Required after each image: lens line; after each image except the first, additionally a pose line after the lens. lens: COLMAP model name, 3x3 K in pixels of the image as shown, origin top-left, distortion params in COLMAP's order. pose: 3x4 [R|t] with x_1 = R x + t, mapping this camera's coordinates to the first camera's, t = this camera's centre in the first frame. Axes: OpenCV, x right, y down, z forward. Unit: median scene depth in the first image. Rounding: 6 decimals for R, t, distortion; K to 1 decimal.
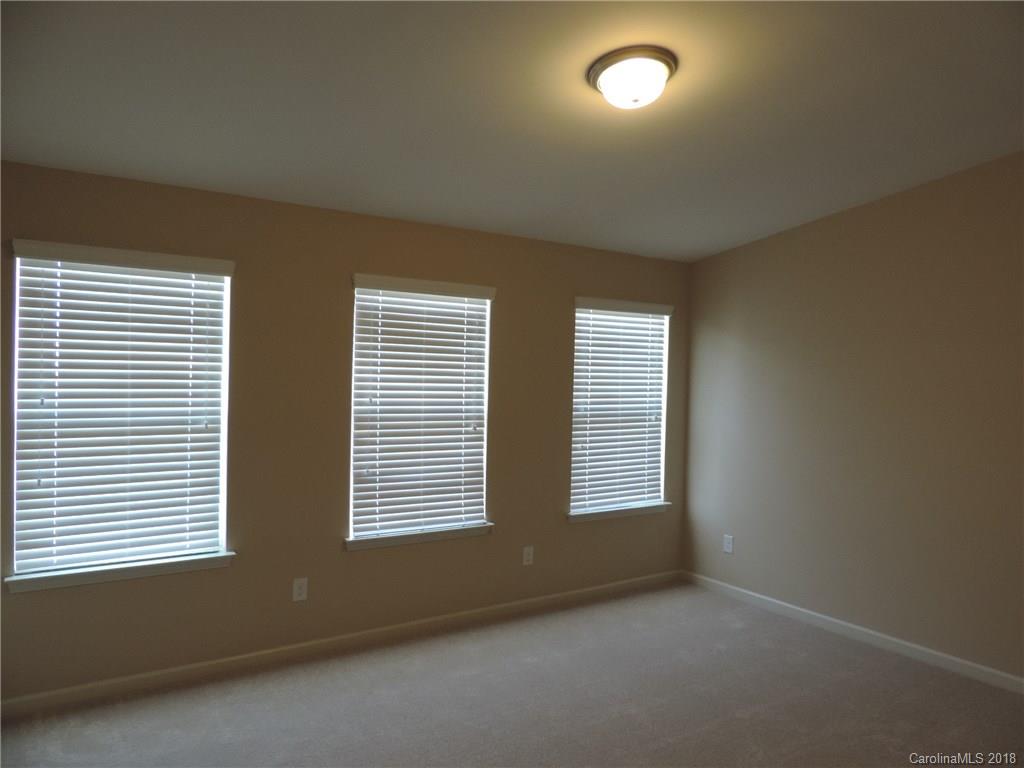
lens RADIAL K [[742.7, 0, 513.0], [0, 742.7, 378.6], [0, 0, 1]] dist [-0.009227, -0.000846]
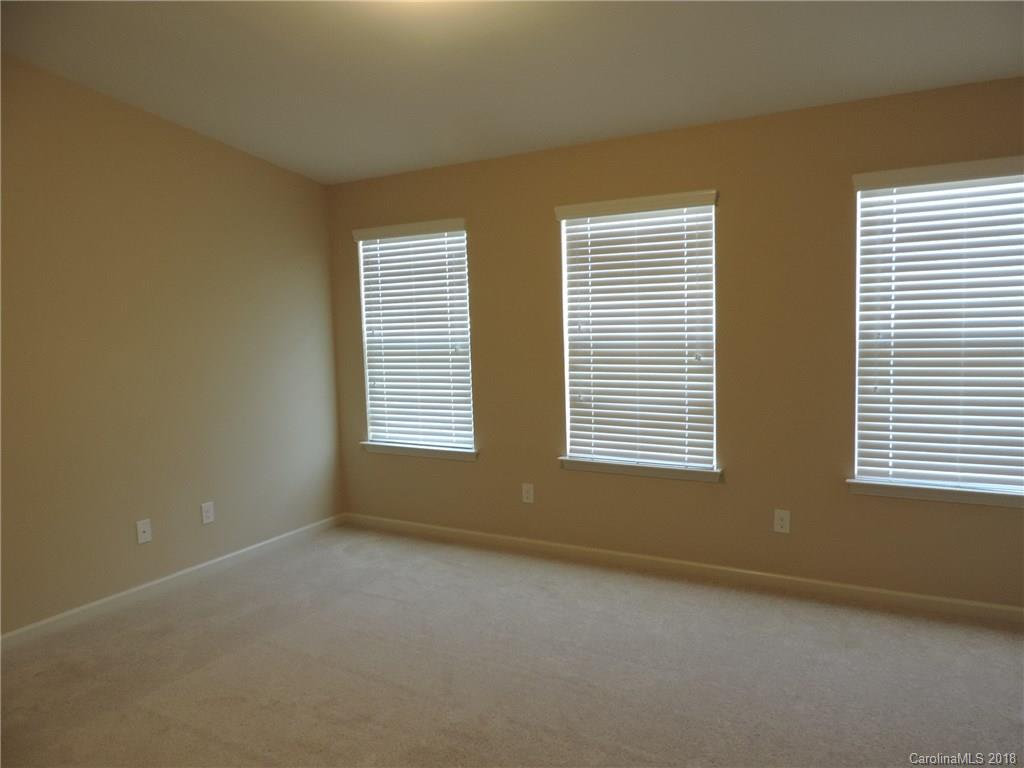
lens RADIAL K [[742.7, 0, 533.8], [0, 742.7, 368.8], [0, 0, 1]] dist [-0.009227, -0.000846]
pose [[0.429520, 0.043191, -0.902024, 0.701568], [0.043119, 0.996735, 0.068258, 0.011949], [0.902027, -0.068213, 0.426255, 0.489889]]
